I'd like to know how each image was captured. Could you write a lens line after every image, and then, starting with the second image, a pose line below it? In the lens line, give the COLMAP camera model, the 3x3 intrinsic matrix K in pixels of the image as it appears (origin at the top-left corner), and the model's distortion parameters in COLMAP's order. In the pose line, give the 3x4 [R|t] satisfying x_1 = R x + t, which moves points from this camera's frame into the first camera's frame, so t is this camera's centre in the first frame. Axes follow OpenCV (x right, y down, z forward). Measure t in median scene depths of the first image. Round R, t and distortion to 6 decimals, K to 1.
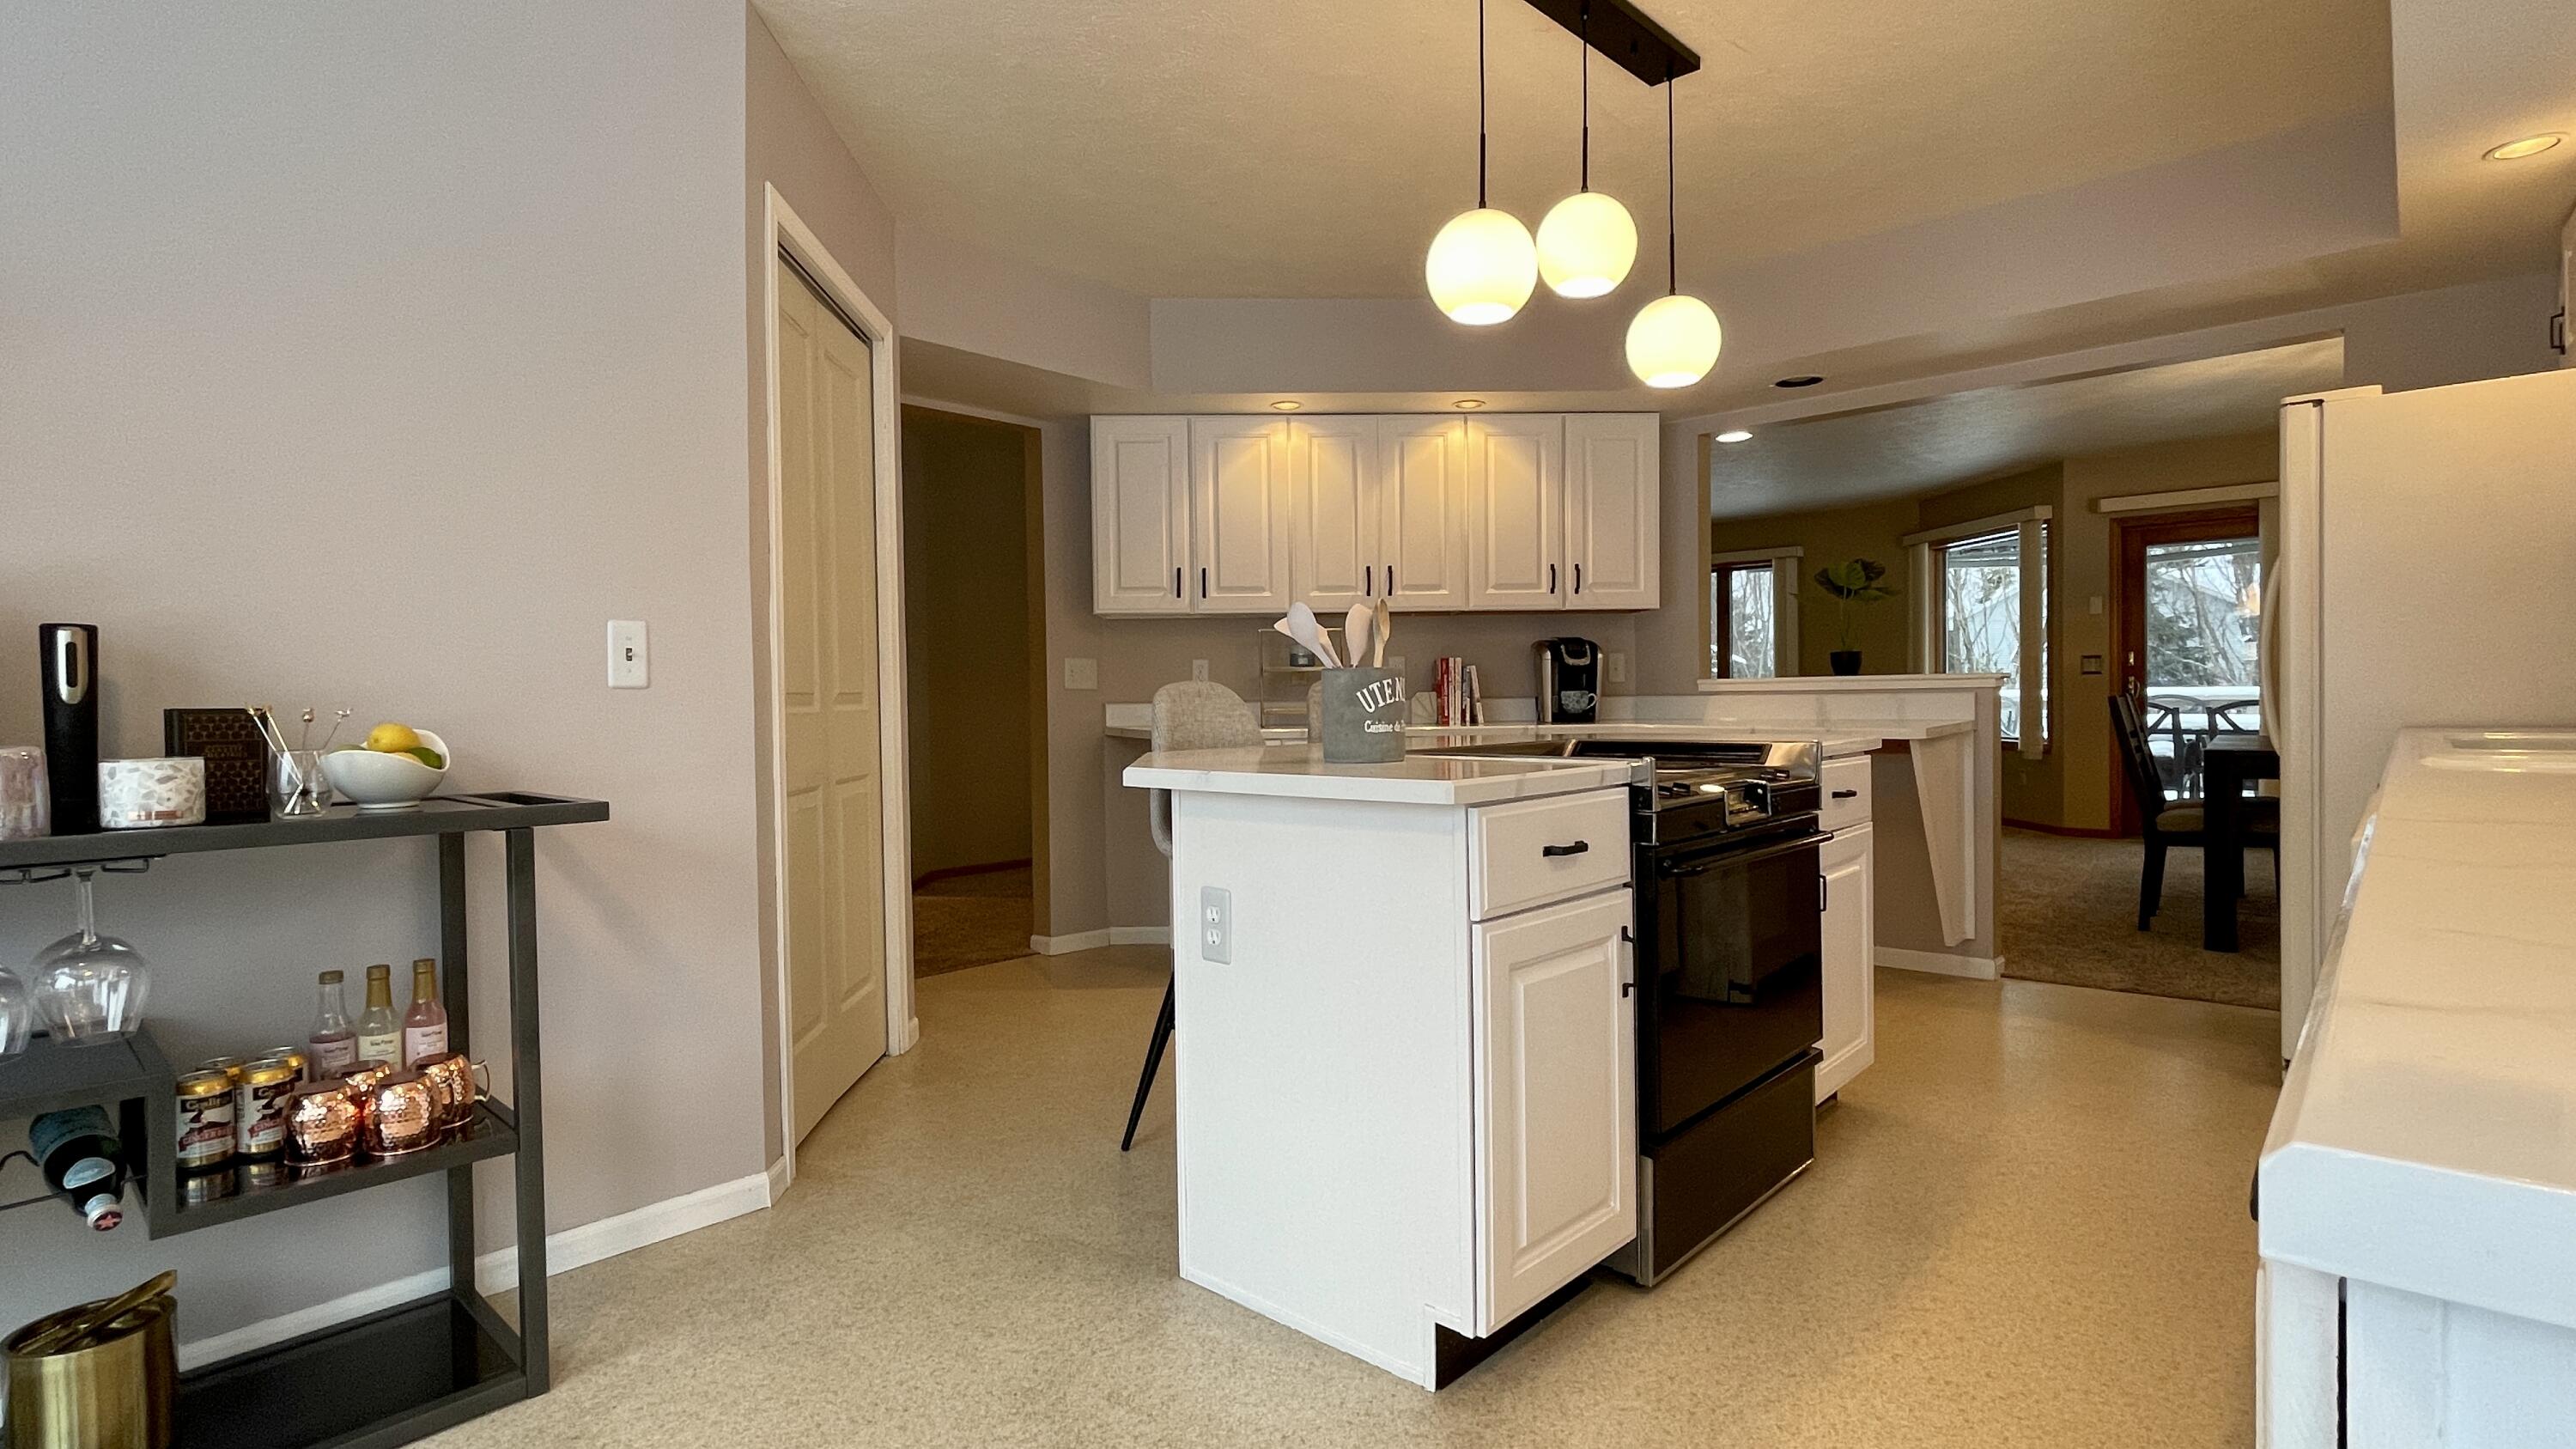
lens RADIAL K [[1222.4, 0, 1289.5], [0, 1222.4, 723.3], [0, 0, 1]] dist [-0.000728, 0.001813]
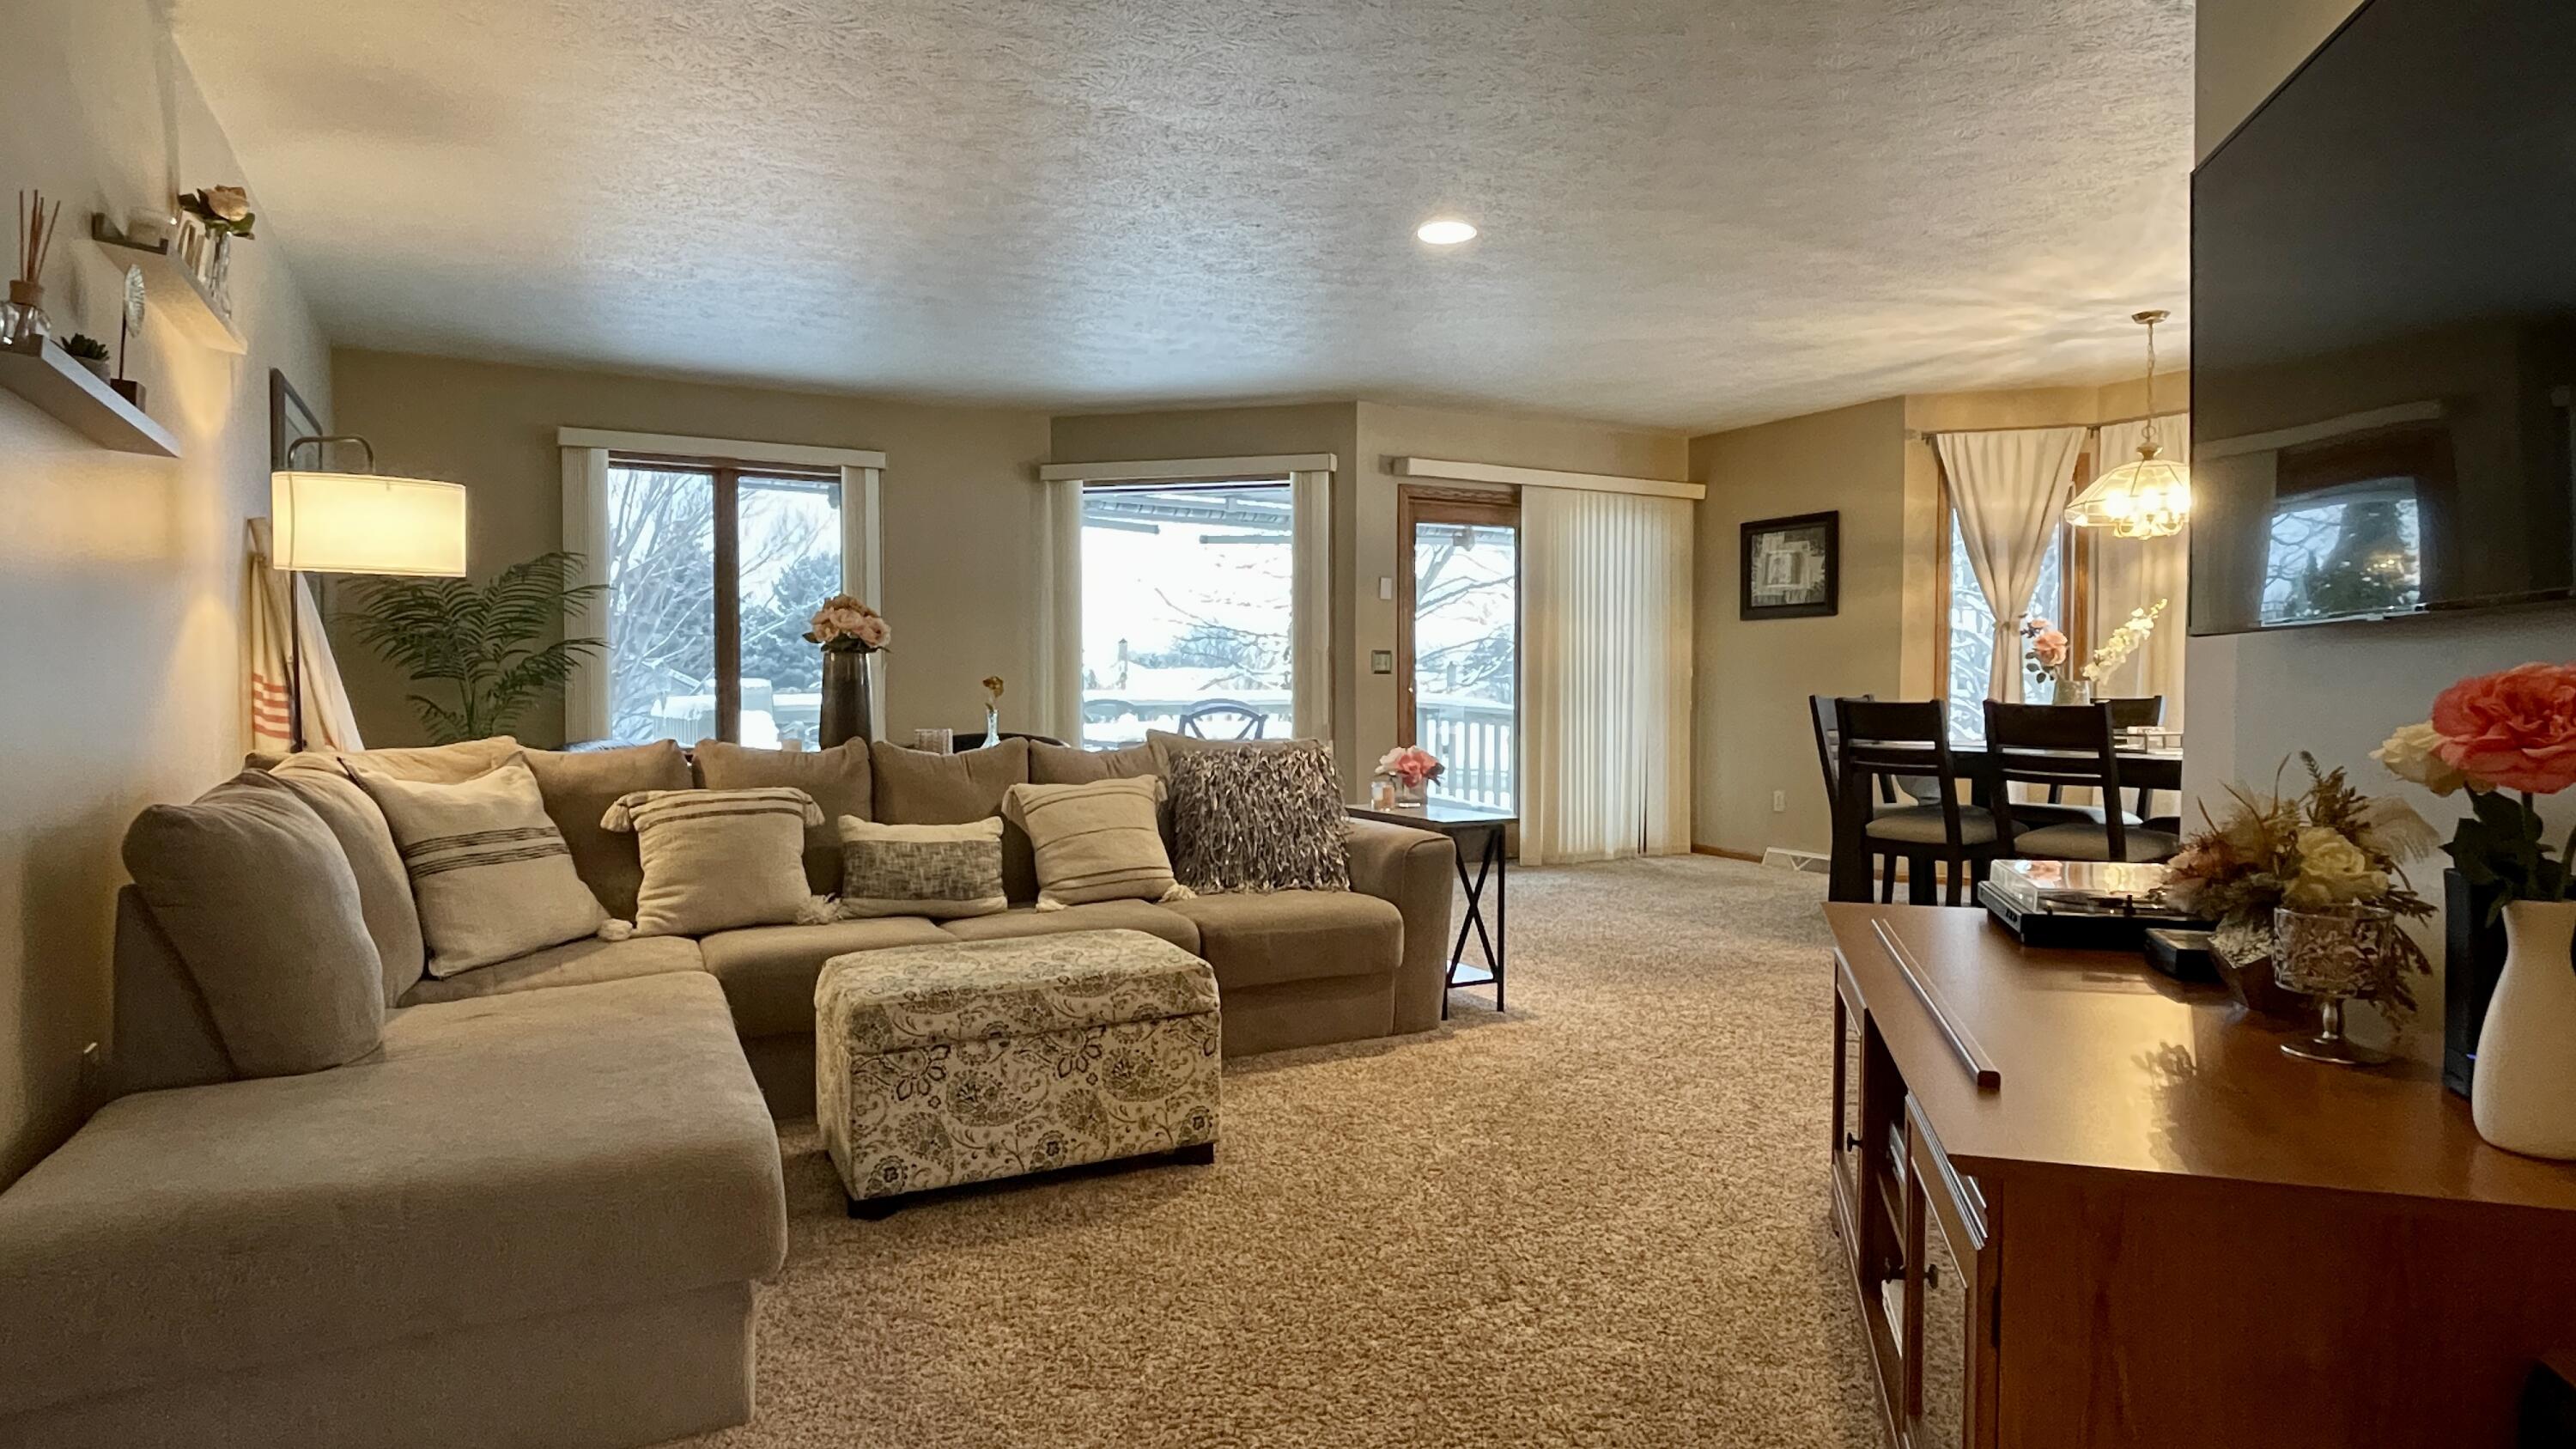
lens RADIAL K [[1455.0, 0, 1275.7], [0, 1455.0, 716.3], [0, 0, 1]] dist [0.040377, 0.000151]
pose [[0.330014, -0.005963, 0.943957, -0.454693], [0.014673, 0.999892, 0.001186, -0.024673], [-0.943862, 0.013459, 0.330066, 1.282603]]
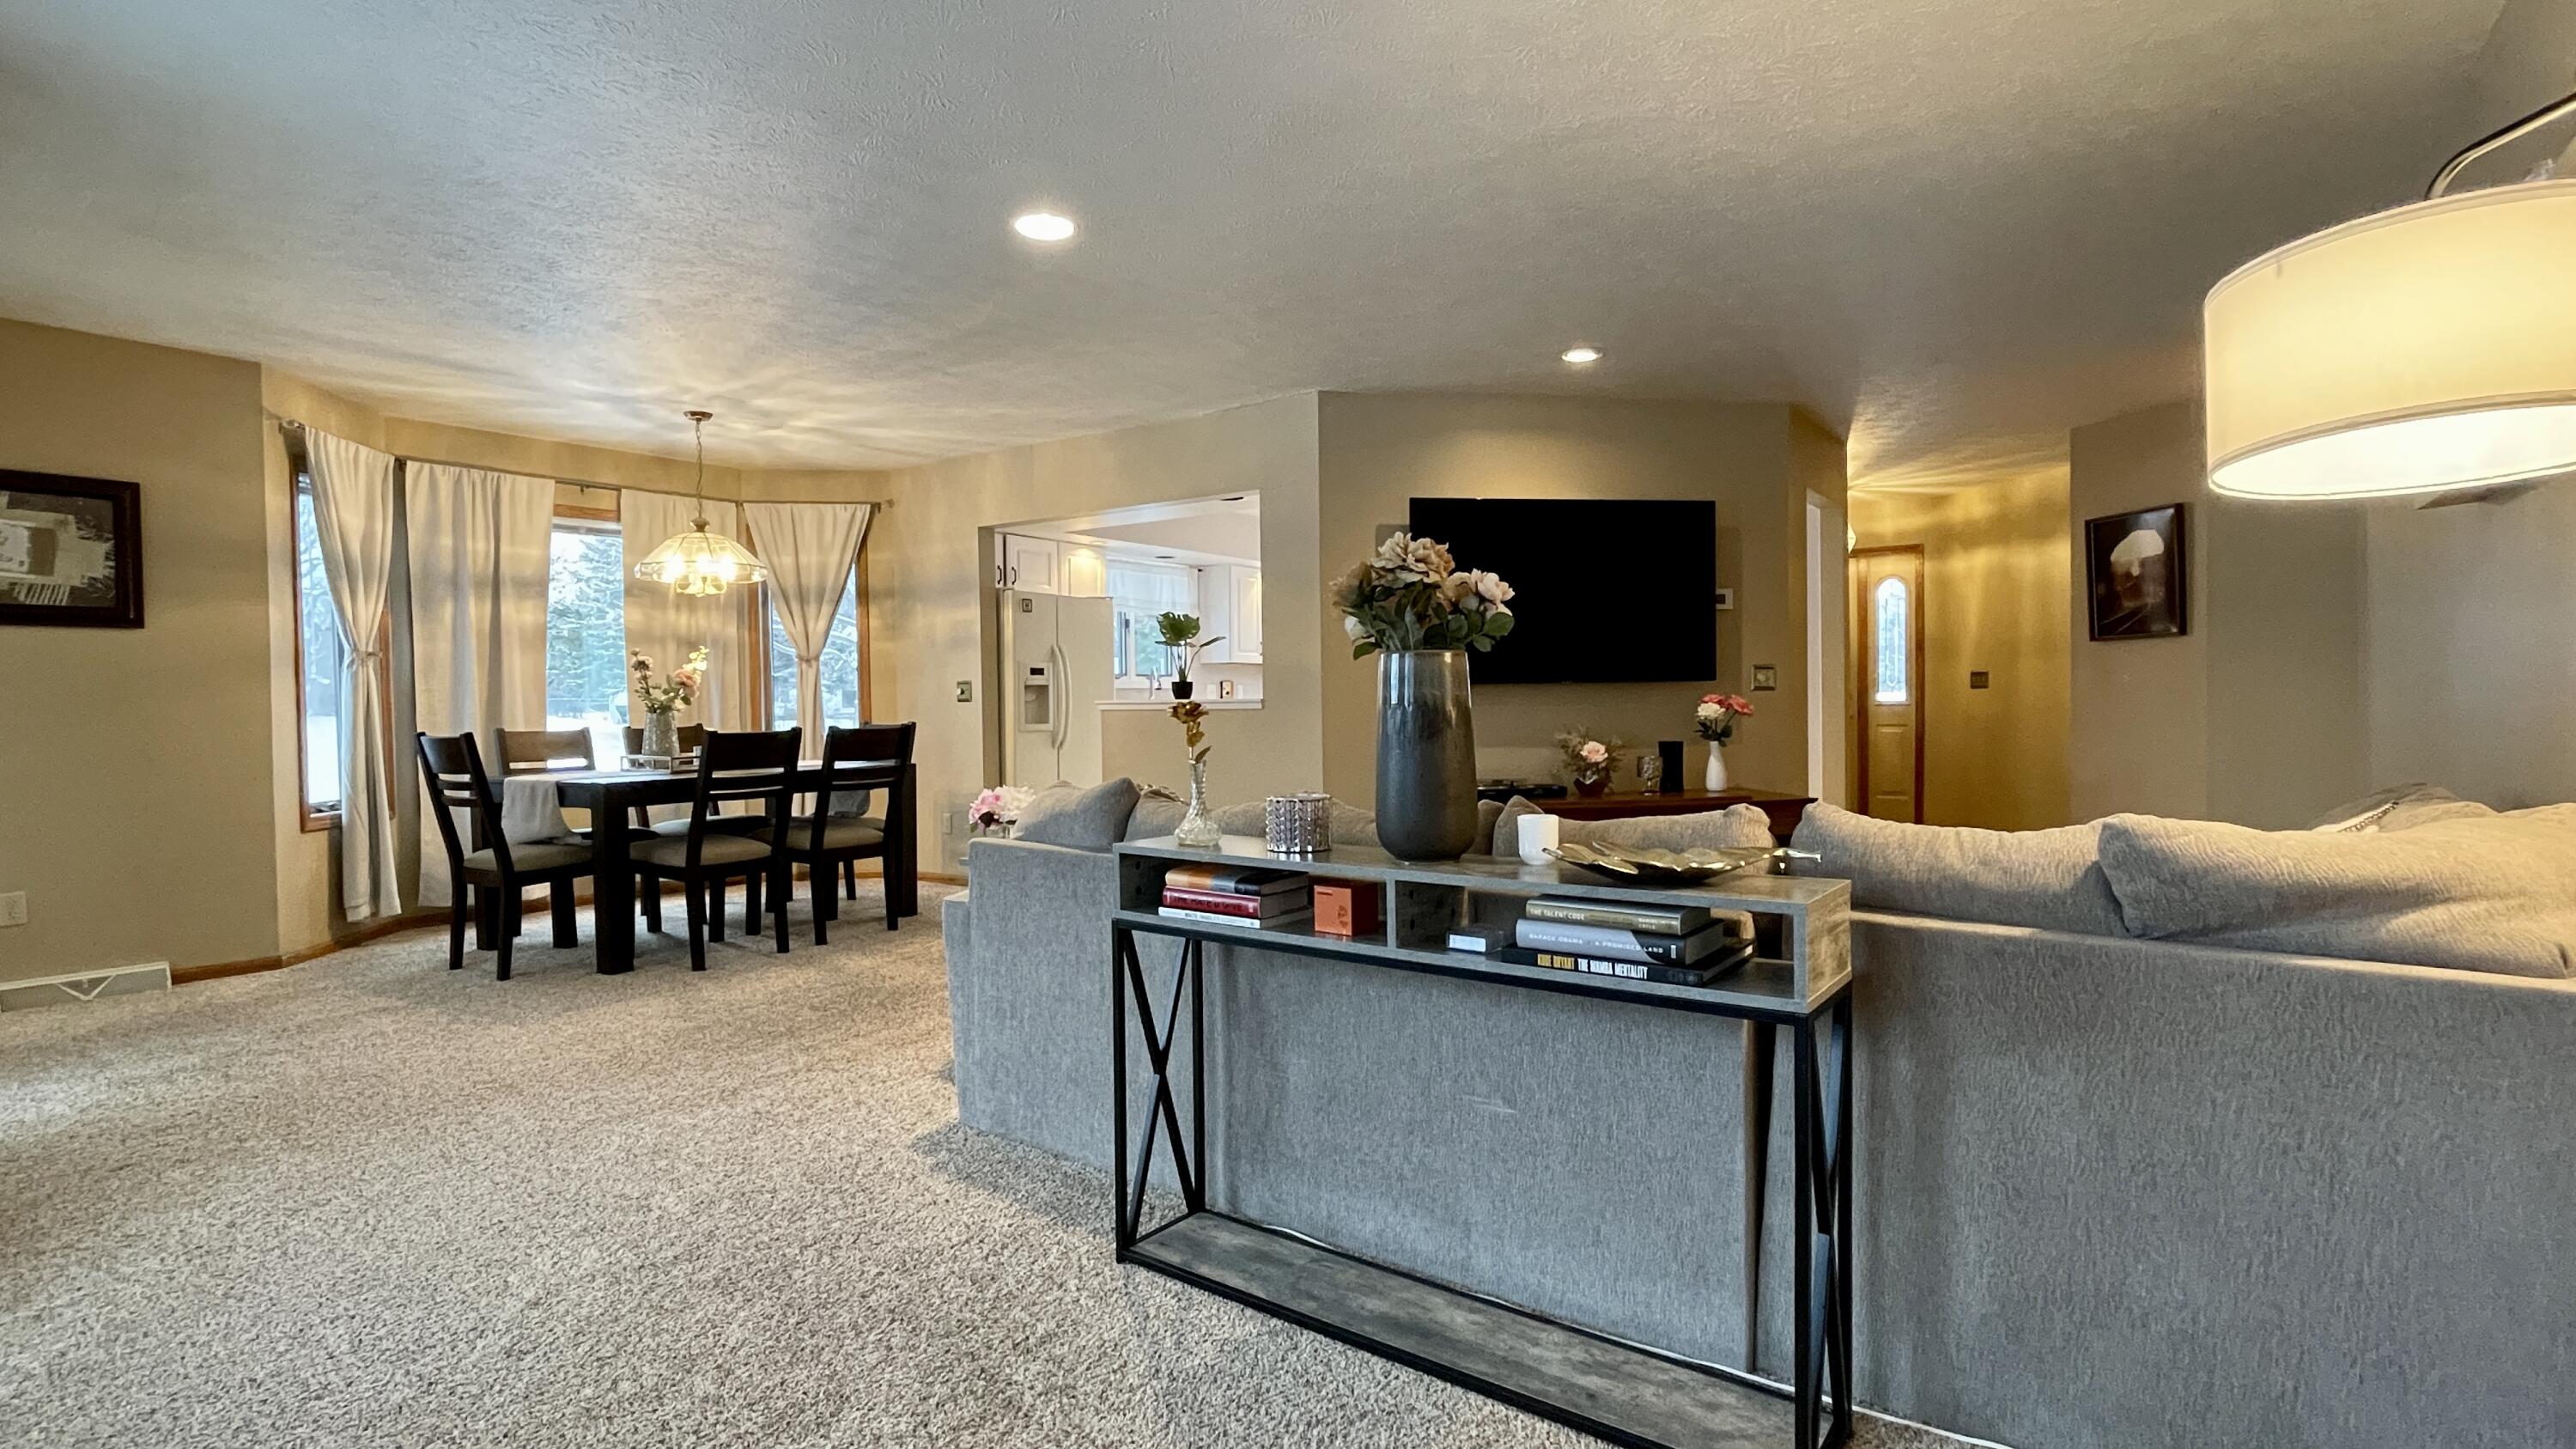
lens RADIAL K [[1222.4, 0, 1273.5], [0, 1222.4, 722.6], [0, 0, 1]] dist [-0.000728, 0.001813]
pose [[-0.995963, 0.030707, -0.084344, 0.464471], [0.027256, 0.998756, 0.041764, -0.065651], [0.085522, 0.039296, -0.995561, 2.295006]]
